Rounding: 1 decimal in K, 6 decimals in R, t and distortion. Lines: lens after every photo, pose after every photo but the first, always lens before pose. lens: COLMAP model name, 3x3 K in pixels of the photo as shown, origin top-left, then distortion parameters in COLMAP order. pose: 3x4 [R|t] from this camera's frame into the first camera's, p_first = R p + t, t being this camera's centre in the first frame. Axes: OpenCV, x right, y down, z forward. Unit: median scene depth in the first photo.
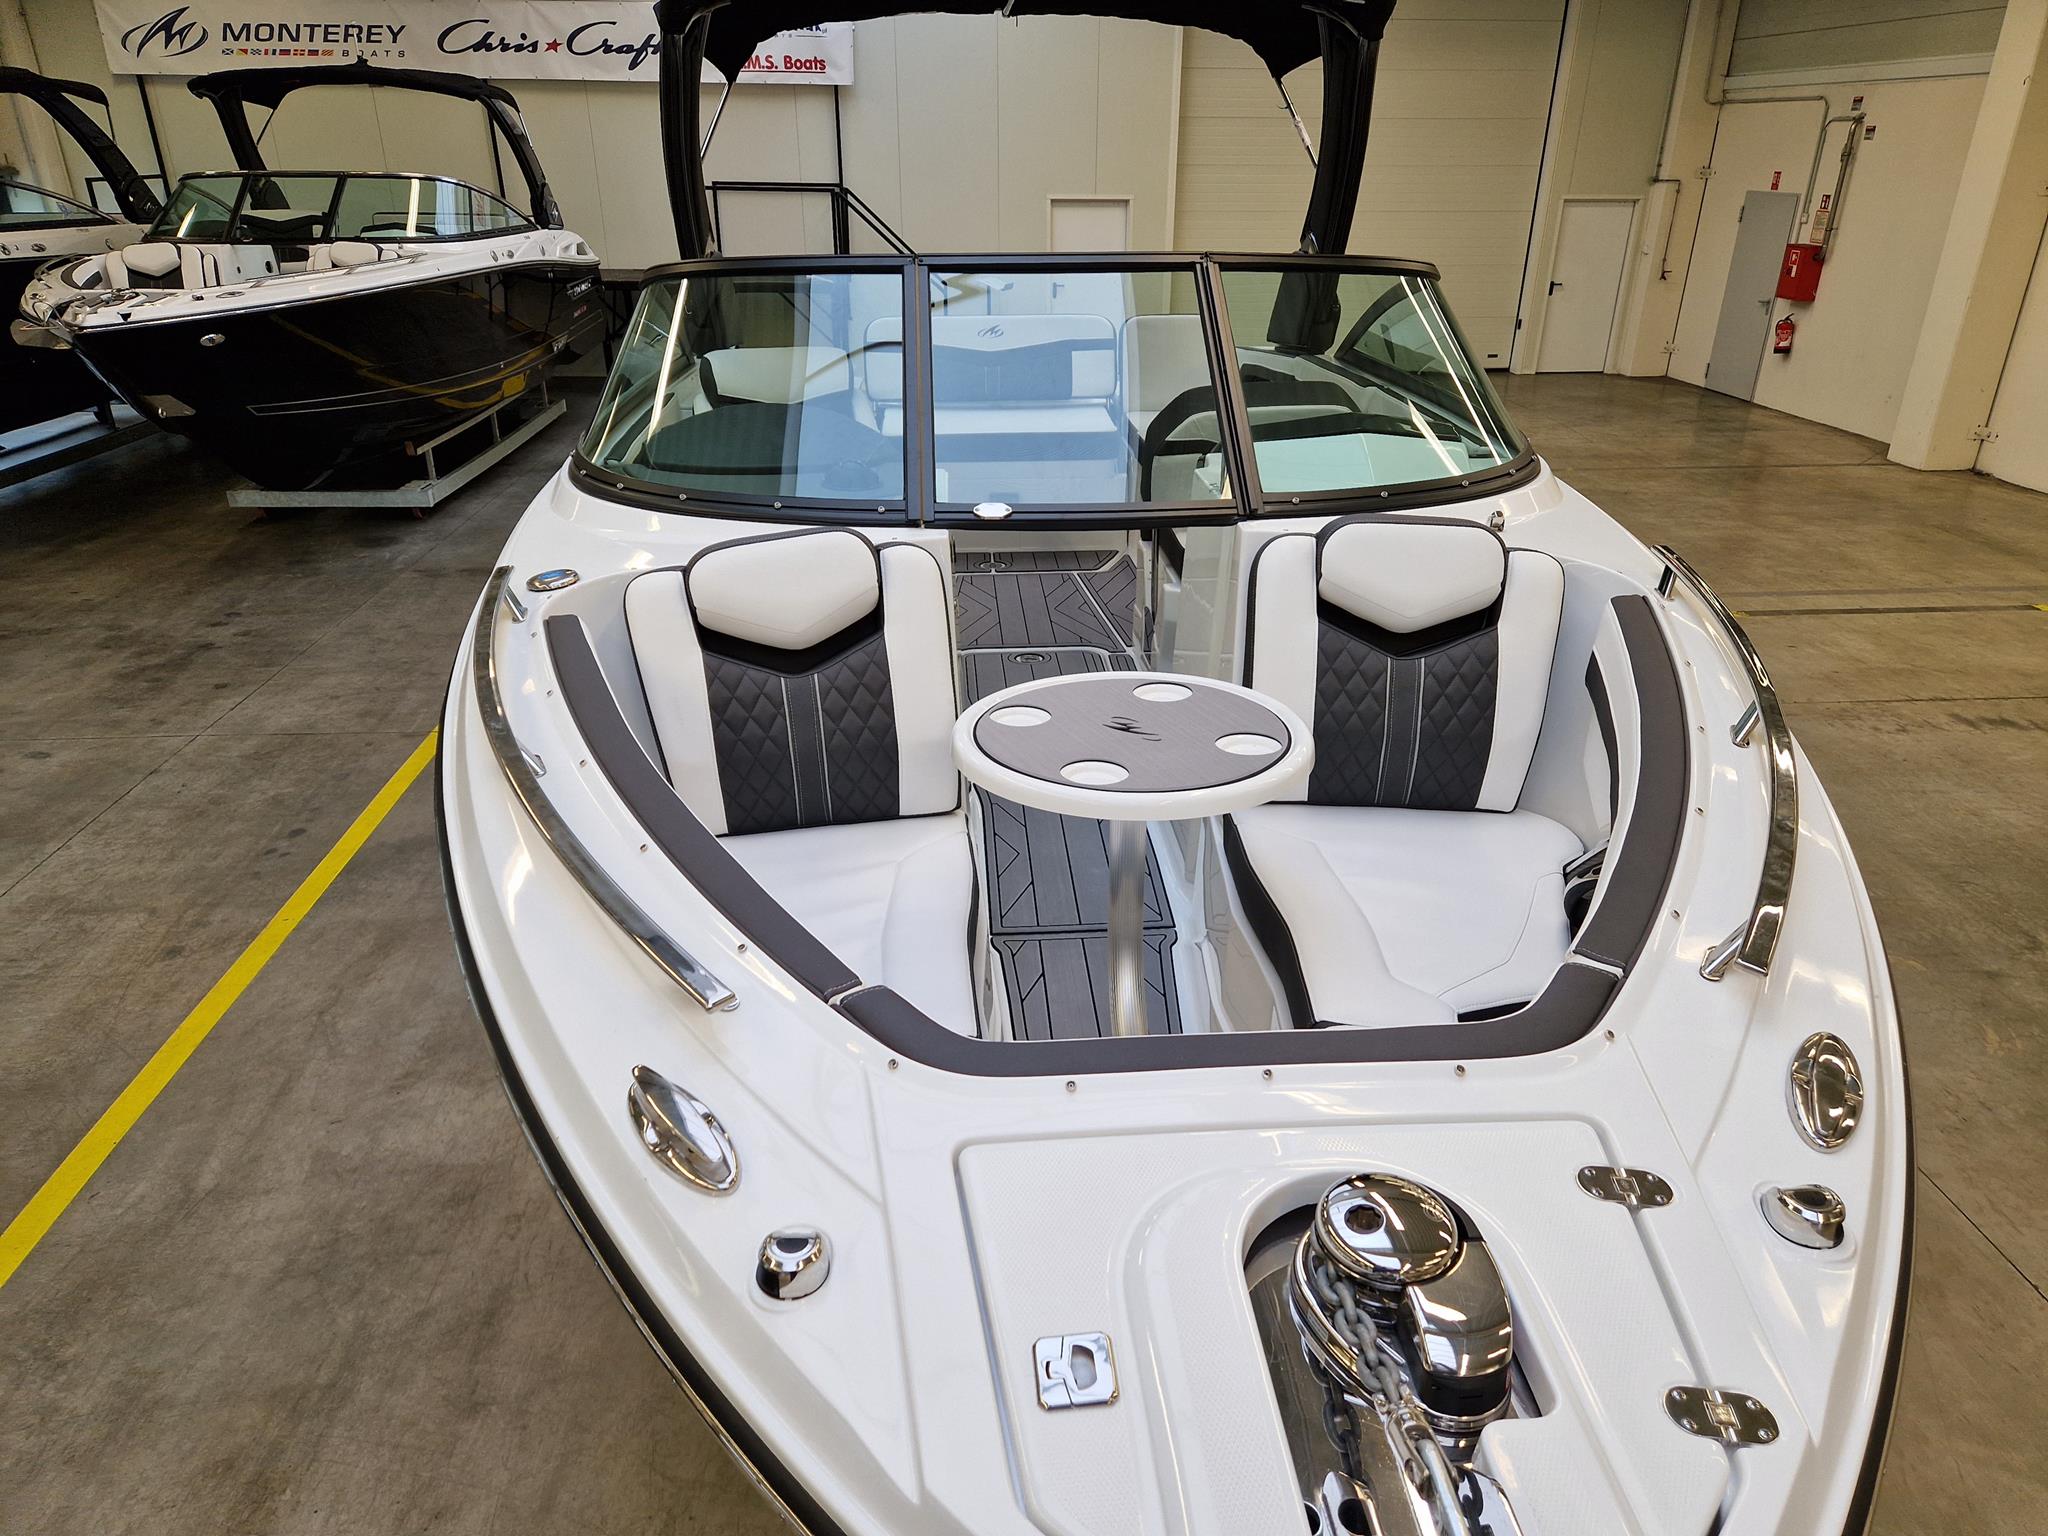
lens RADIAL K [[1362.4, 0, 1024.0], [0, 1362.4, 768.0], [0, 0, 1]] dist [0.065055, -0.059628]
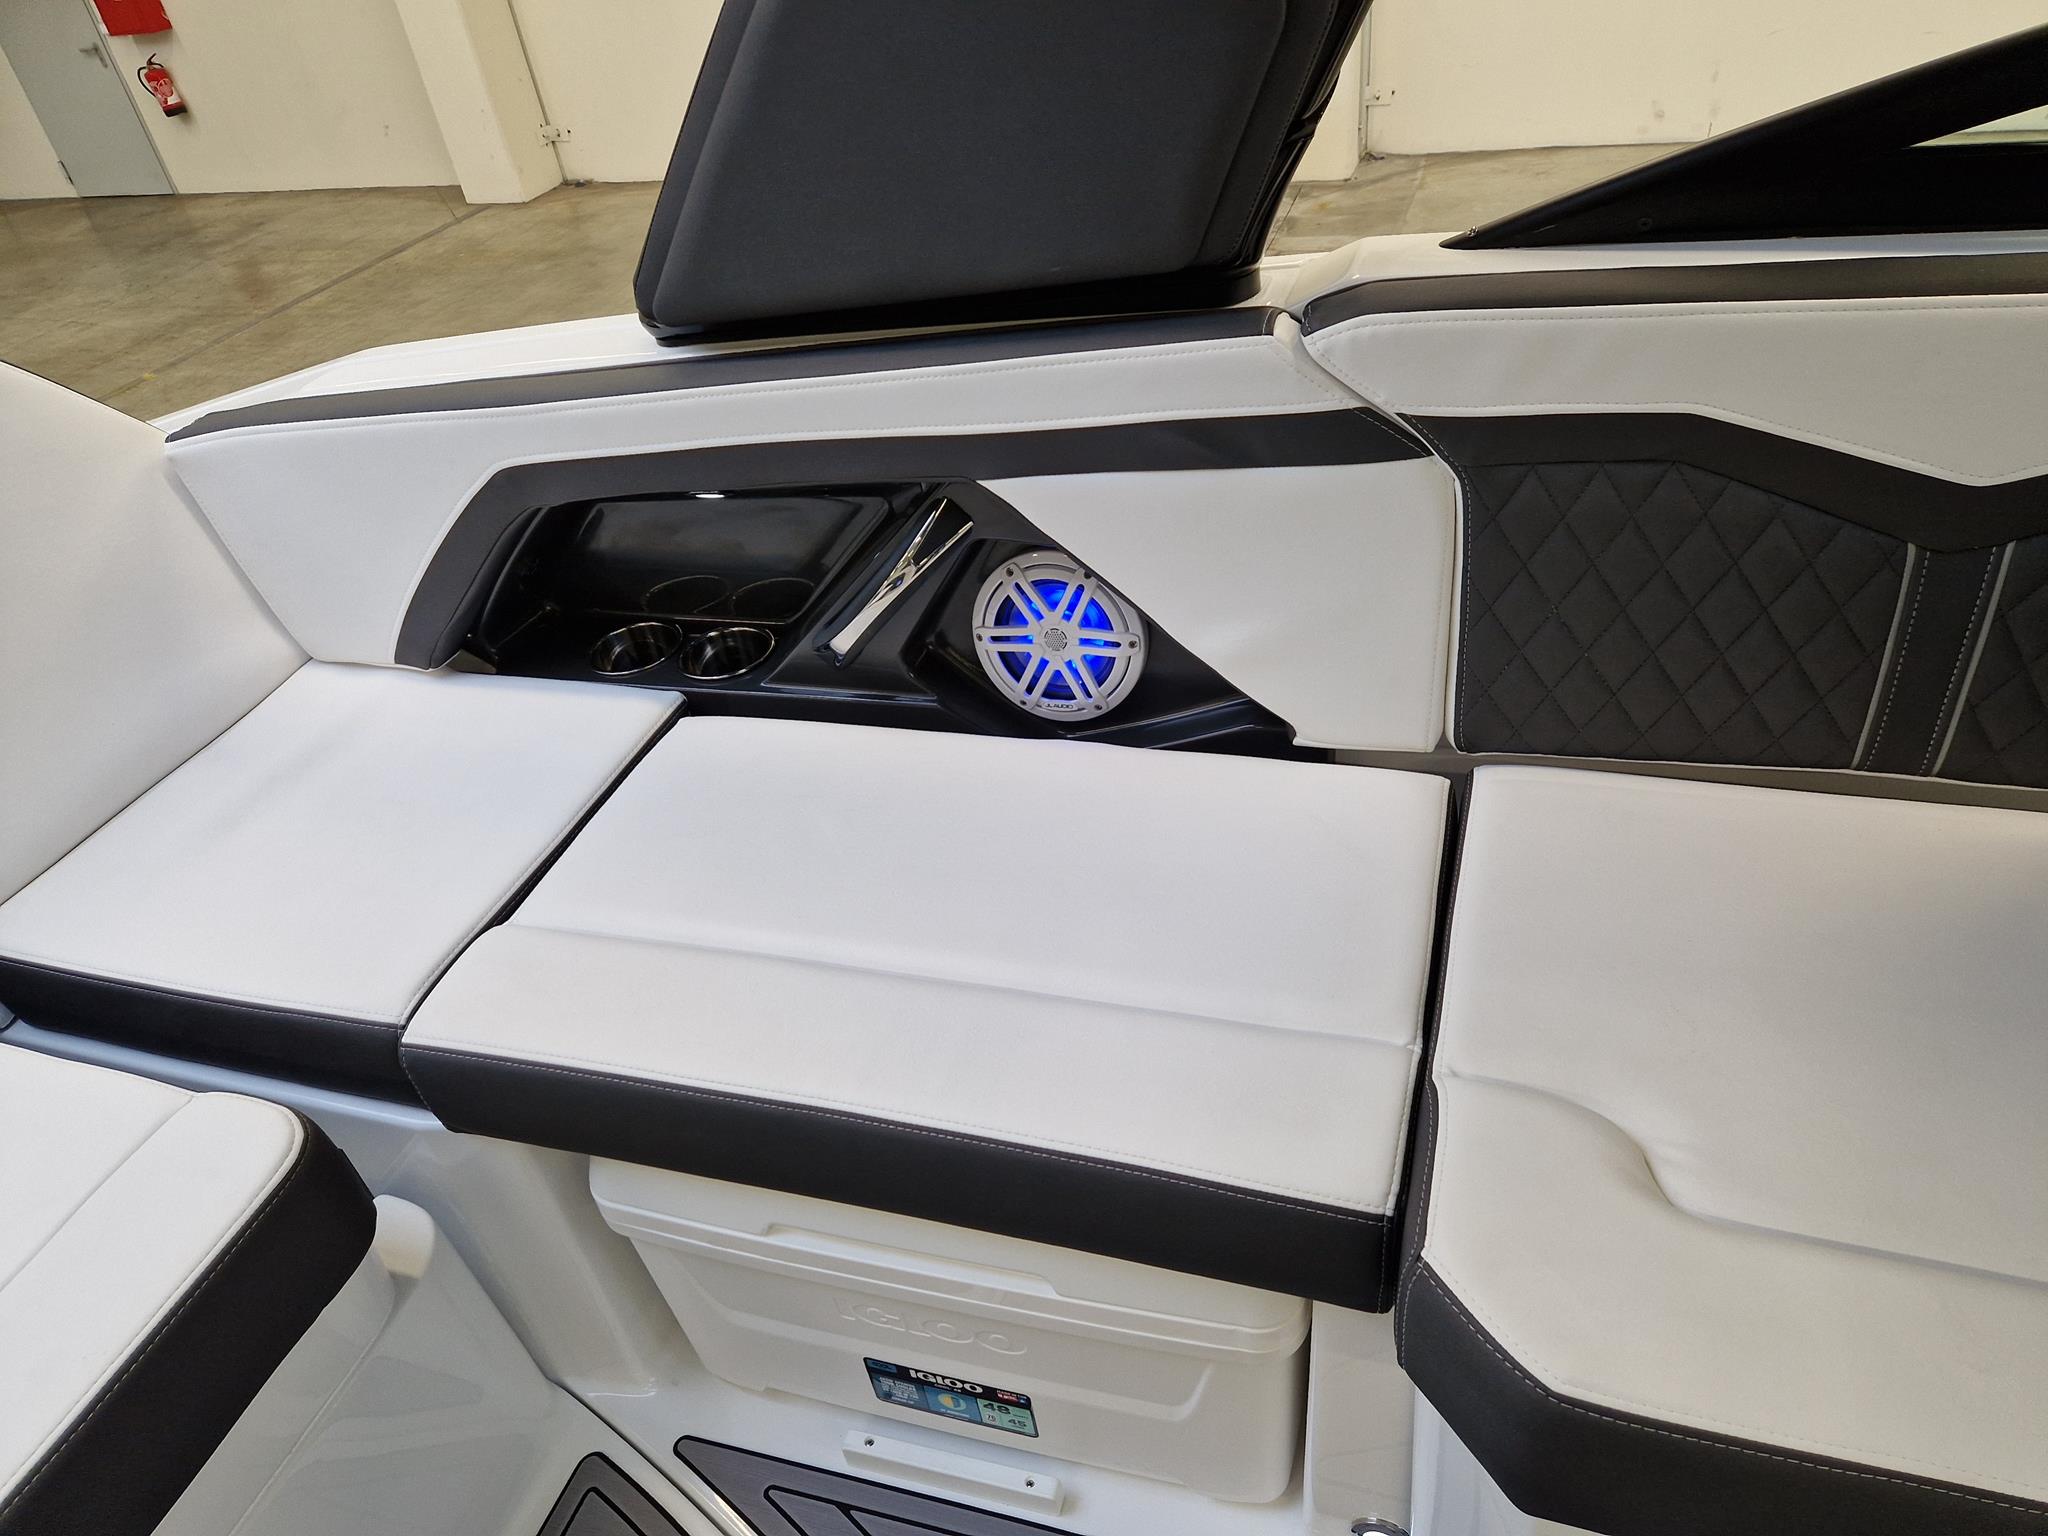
lens RADIAL K [[1382.3, 0, 1053.2], [0, 1382.3, 780.5], [0, 0, 1]] dist [0.076510, -0.067693]
pose [[0.359300, -0.601163, 0.713797, 0.002855], [0.483700, 0.774079, 0.408456, -0.306284], [-0.798084, 0.198505, 0.568909, 0.816442]]
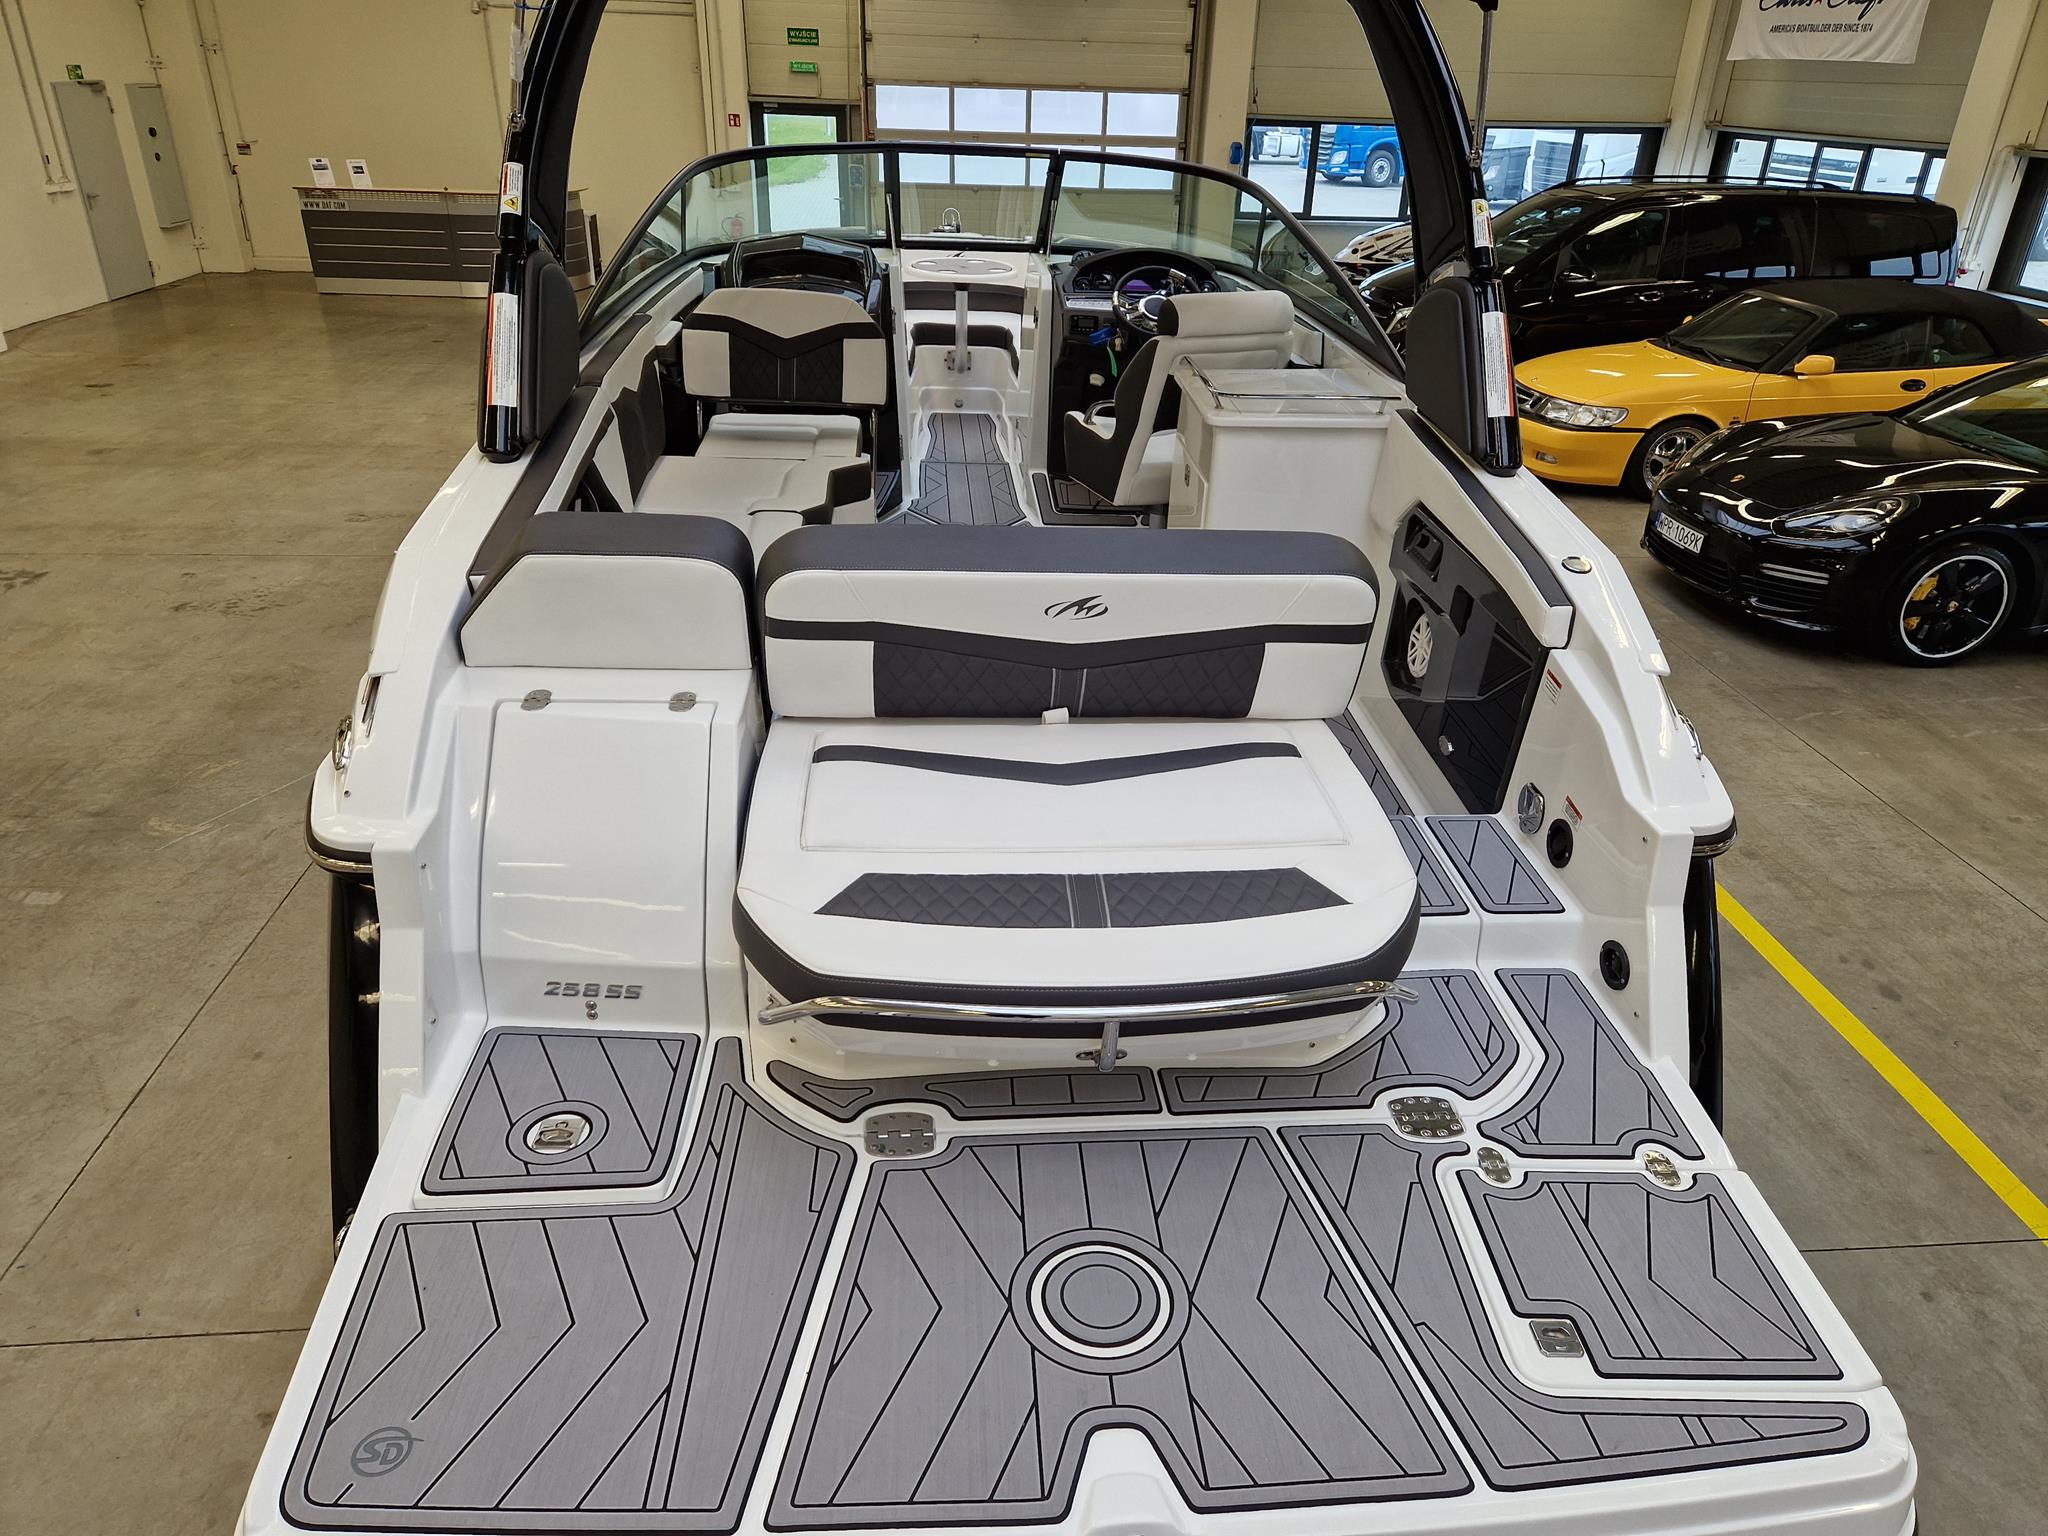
lens RADIAL K [[1348.0, 0, 1060.0], [0, 1348.0, 785.8], [0, 0, 1]] dist [0.067083, -0.052399]
pose [[-0.998535, -0.014662, -0.052078, 0.001383], [-0.050023, 0.616913, 0.785440, -0.634613], [0.020612, 0.786895, -0.616743, 1.389279]]
